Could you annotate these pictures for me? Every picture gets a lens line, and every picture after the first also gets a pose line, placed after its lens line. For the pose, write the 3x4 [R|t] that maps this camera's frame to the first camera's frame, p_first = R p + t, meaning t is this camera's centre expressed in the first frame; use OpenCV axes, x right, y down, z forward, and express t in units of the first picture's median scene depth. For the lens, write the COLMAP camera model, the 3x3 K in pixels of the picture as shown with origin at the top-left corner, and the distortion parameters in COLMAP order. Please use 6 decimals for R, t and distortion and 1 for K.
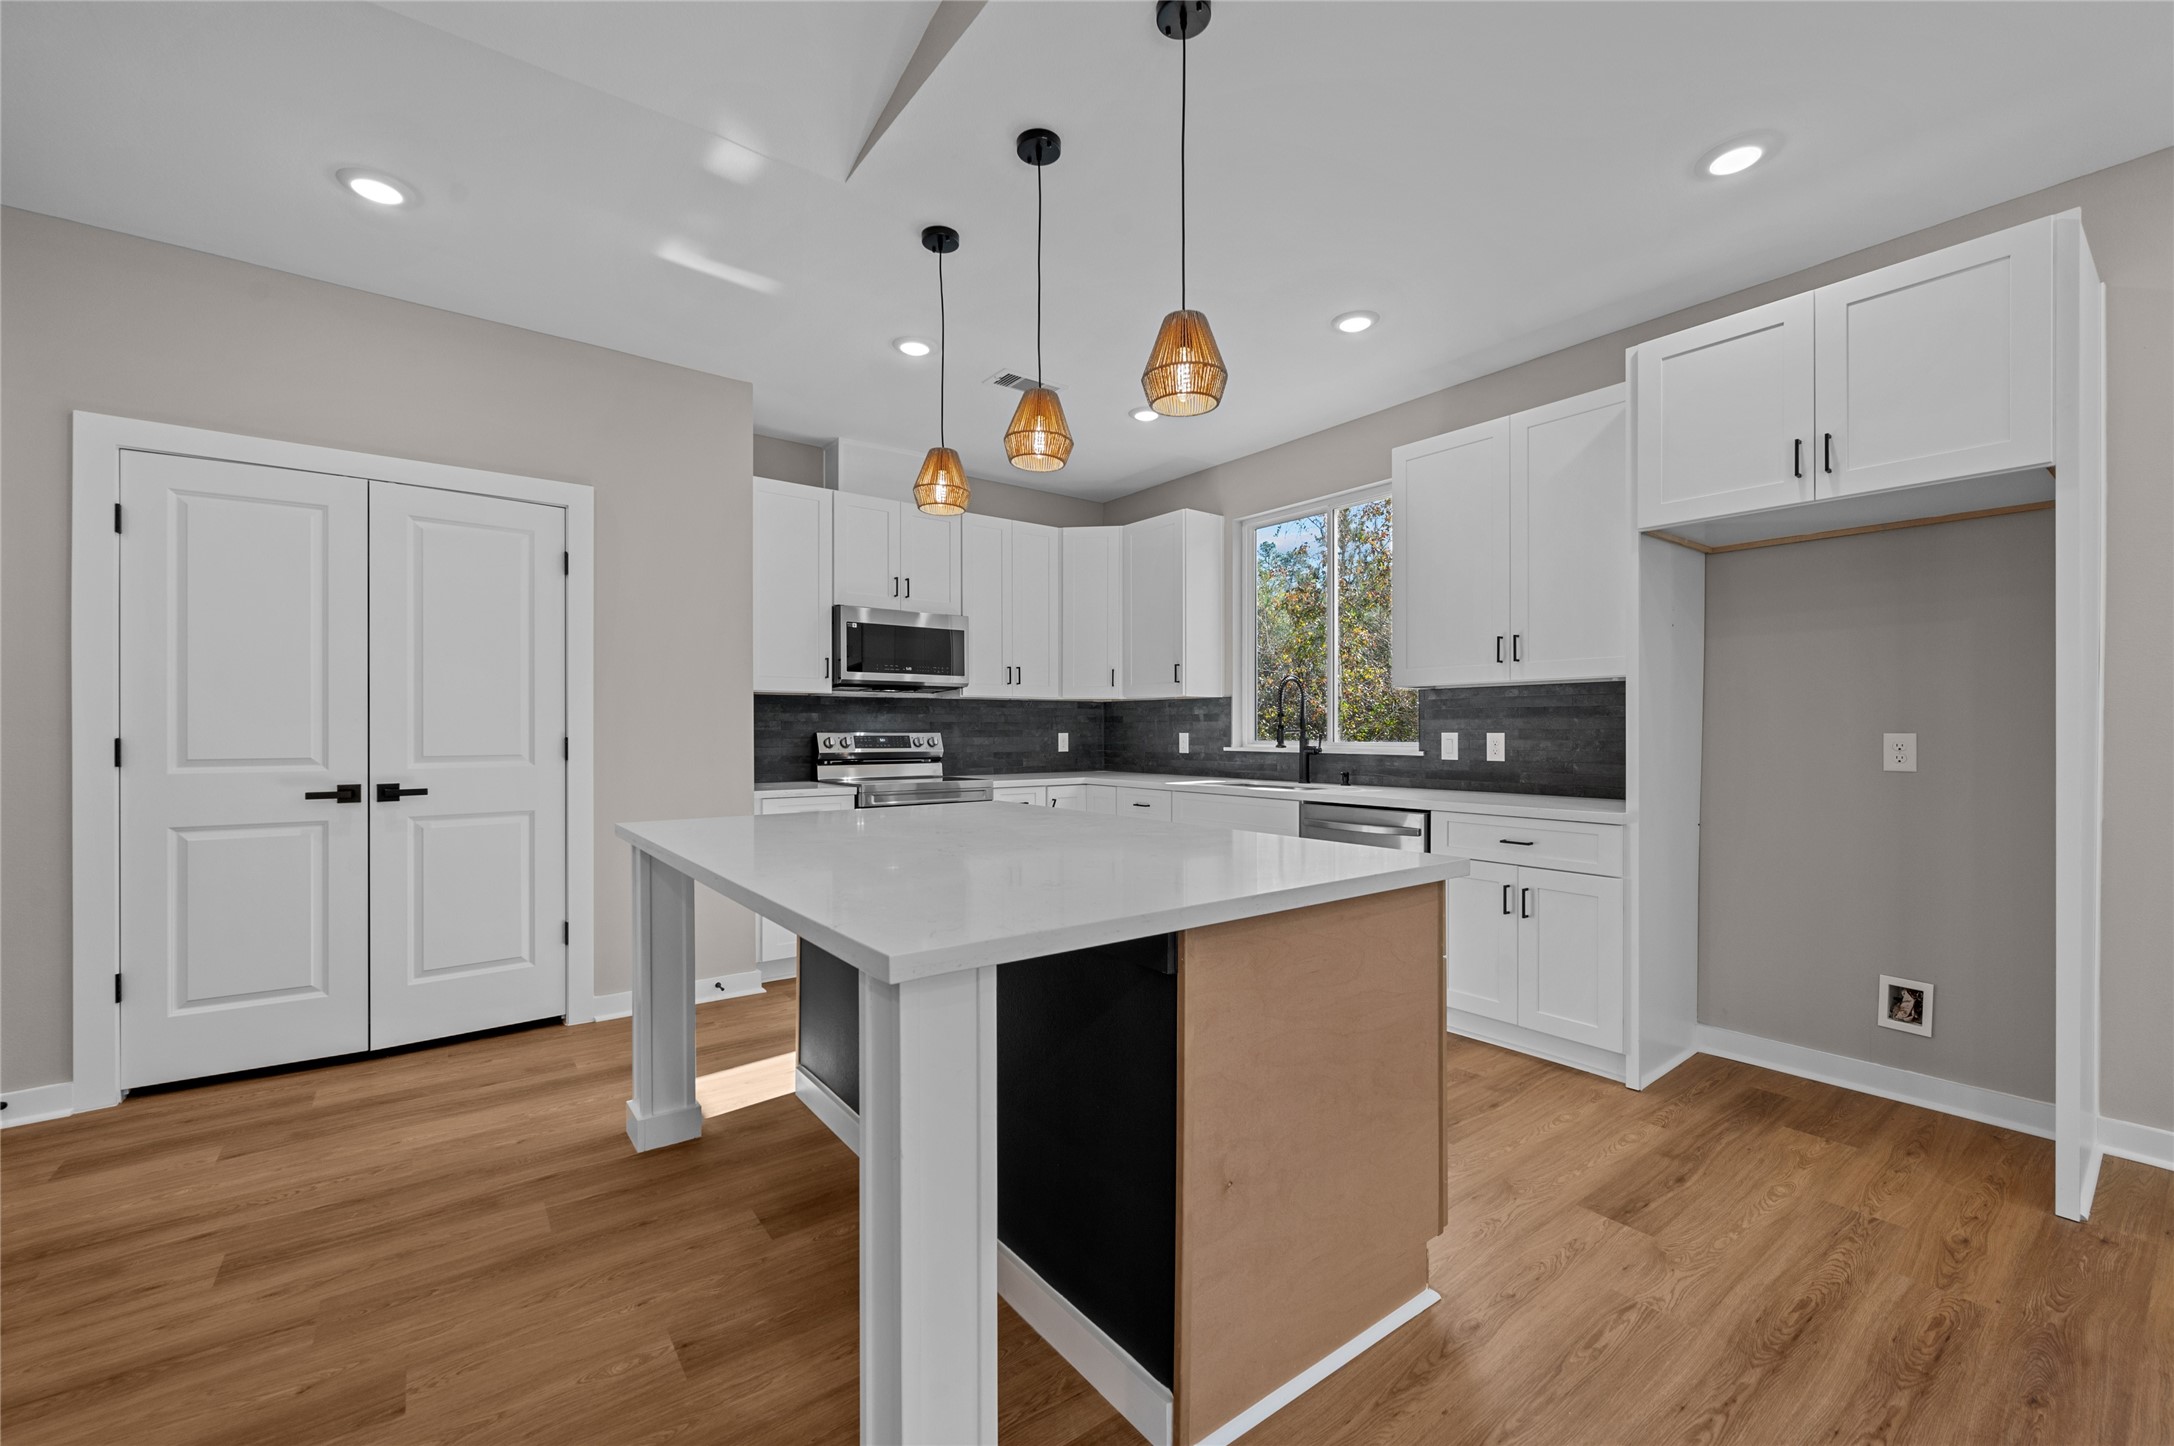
lens RADIAL K [[869.1, 0, 1098.2], [0, 869.1, 732.2], [0, 0, 1]] dist [0.001372, -0.000861]
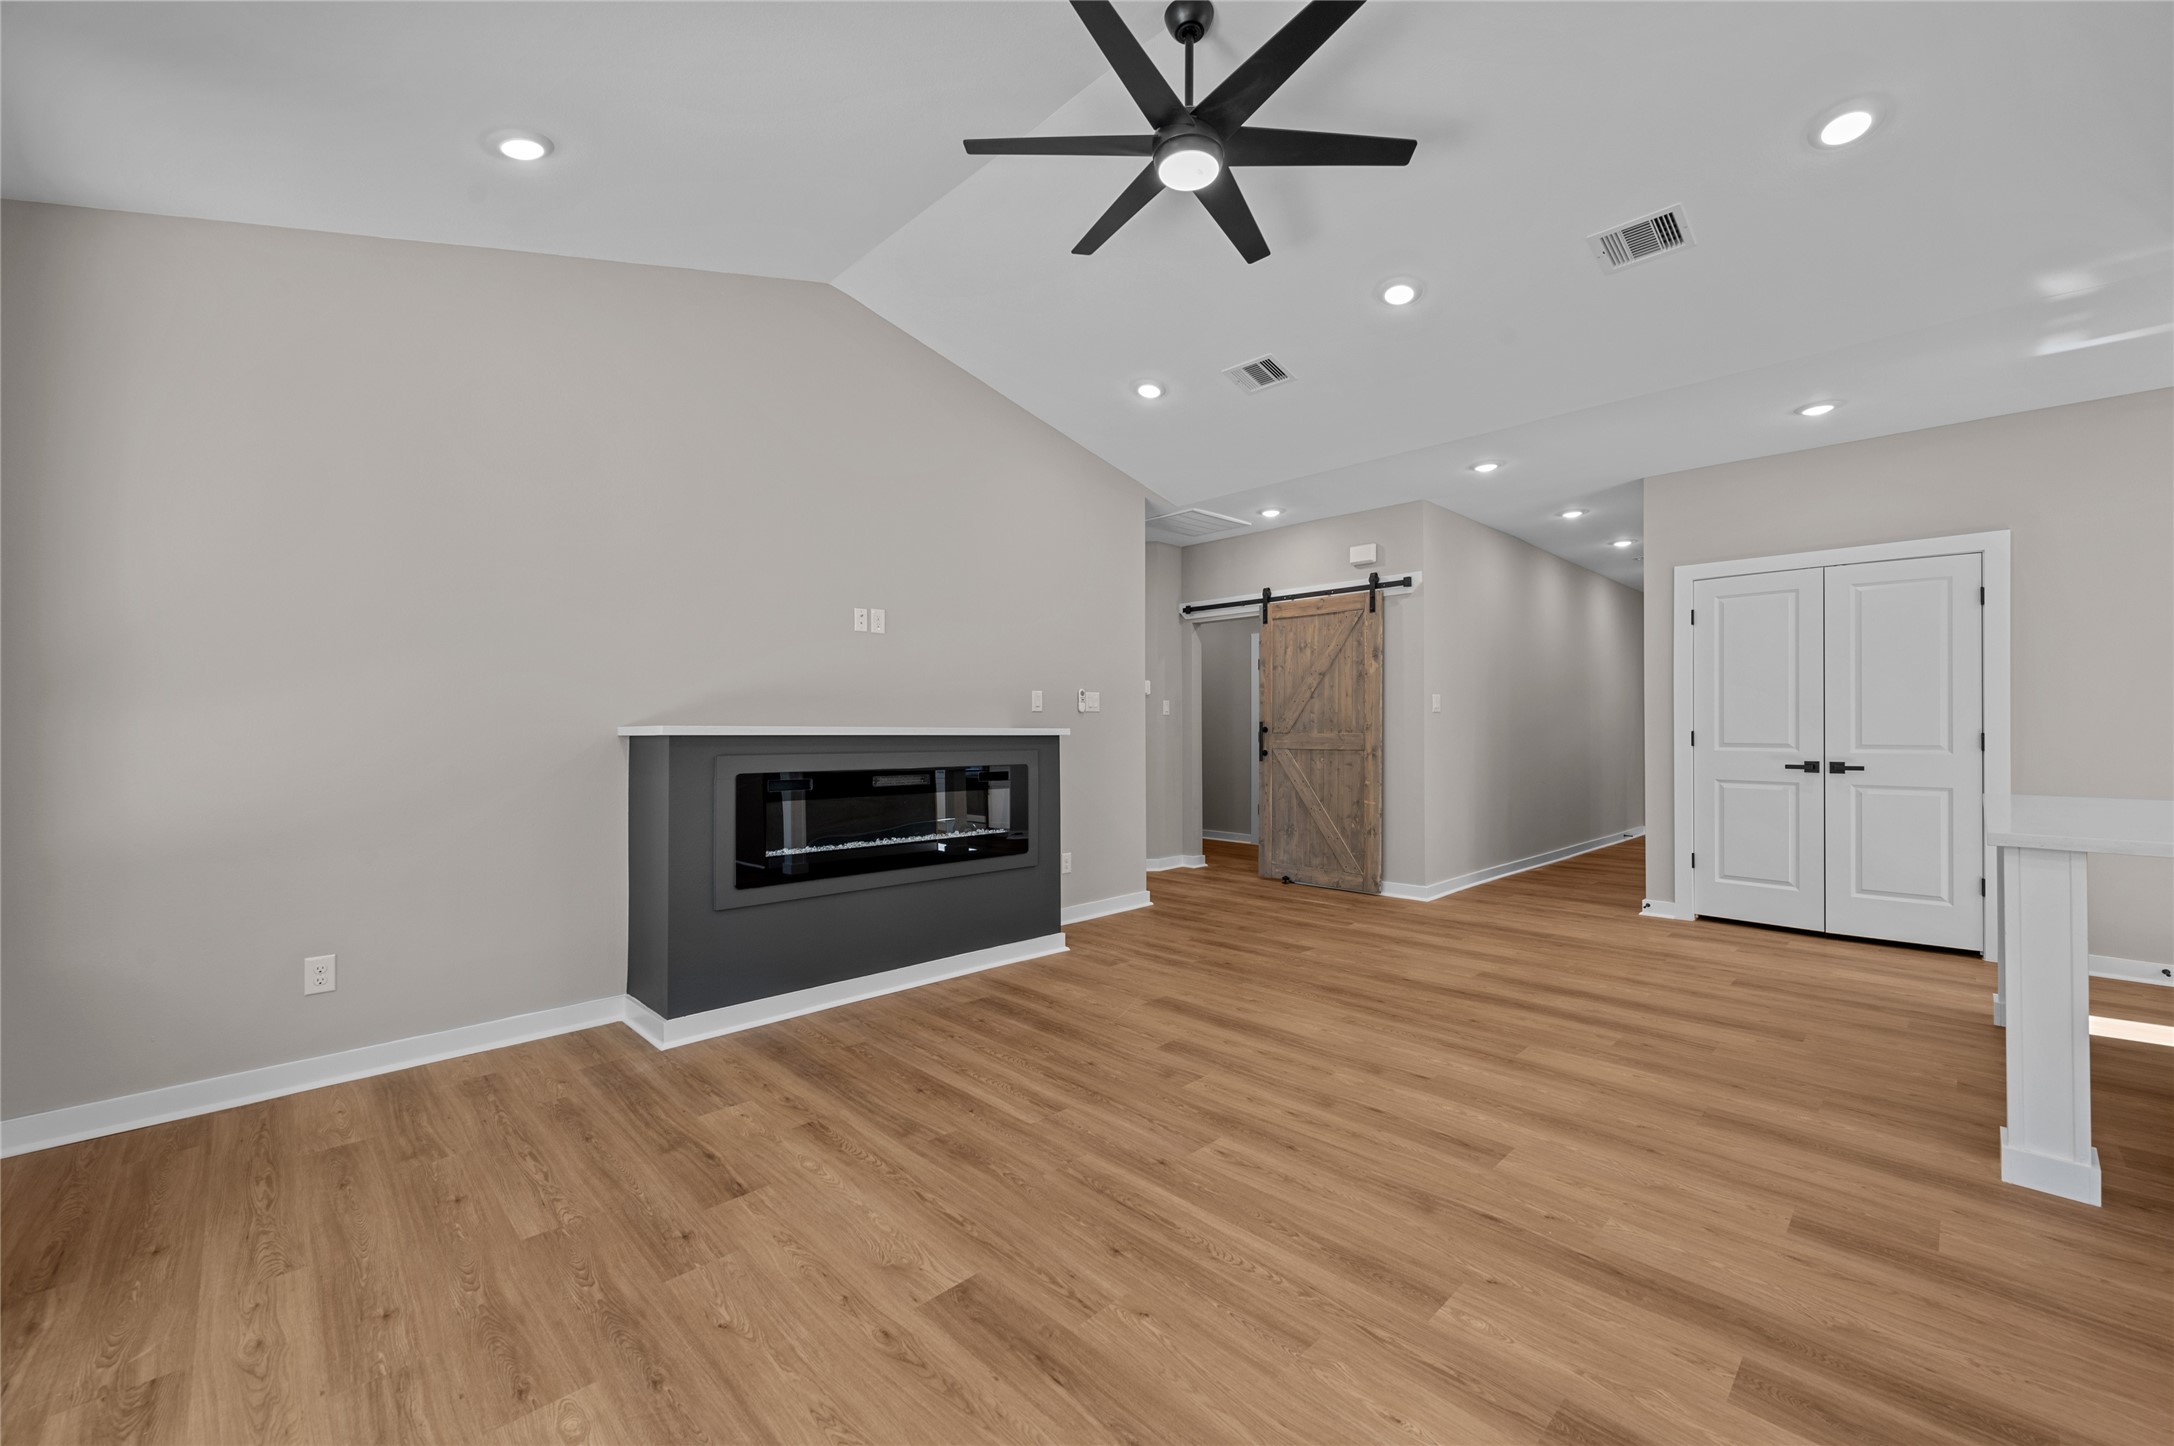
lens RADIAL K [[869.1, 0, 1070.9], [0, 869.1, 722.9], [0, 0, 1]] dist [0.001372, -0.000861]
pose [[0.108100, -0.003355, -0.994134, 0.424032], [-0.002655, 0.999990, -0.003664, -0.000531], [0.994137, 0.003036, 0.108090, -0.384700]]
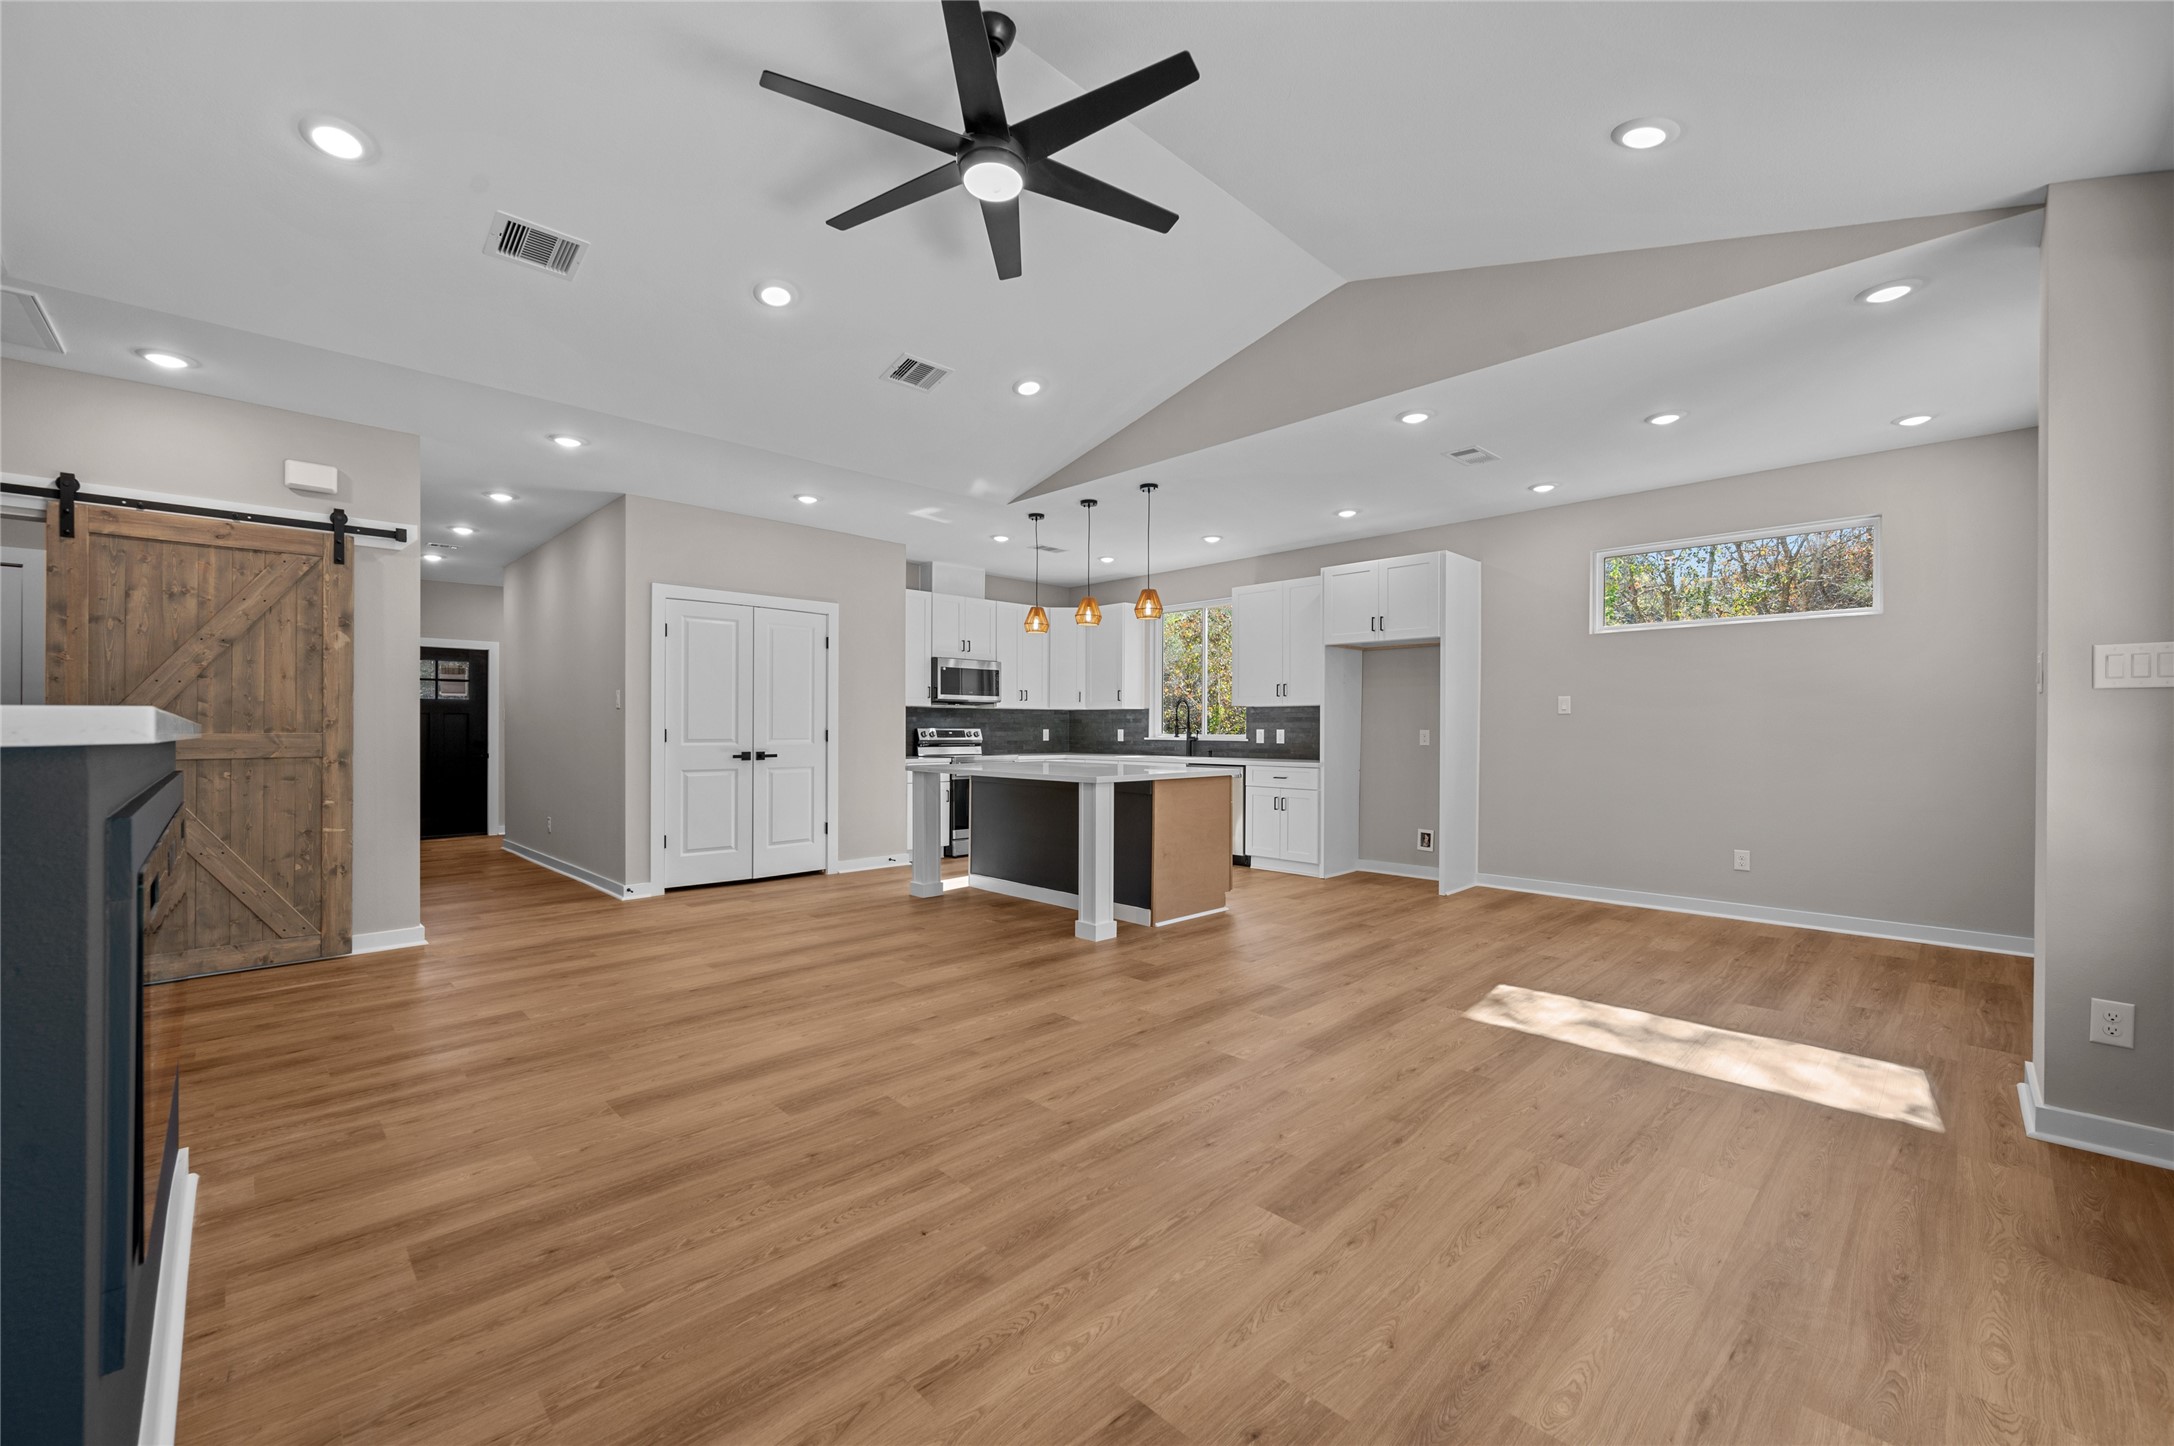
lens RADIAL K [[869.1, 0, 1108.1], [0, 869.1, 726.1], [0, 0, 1]] dist [0.001372, -0.000861]
pose [[0.991322, 0.004337, 0.131387, -0.193958], [-0.003749, 0.999982, -0.004723, 0.003335], [-0.131405, 0.004189, 0.991320, -0.888443]]
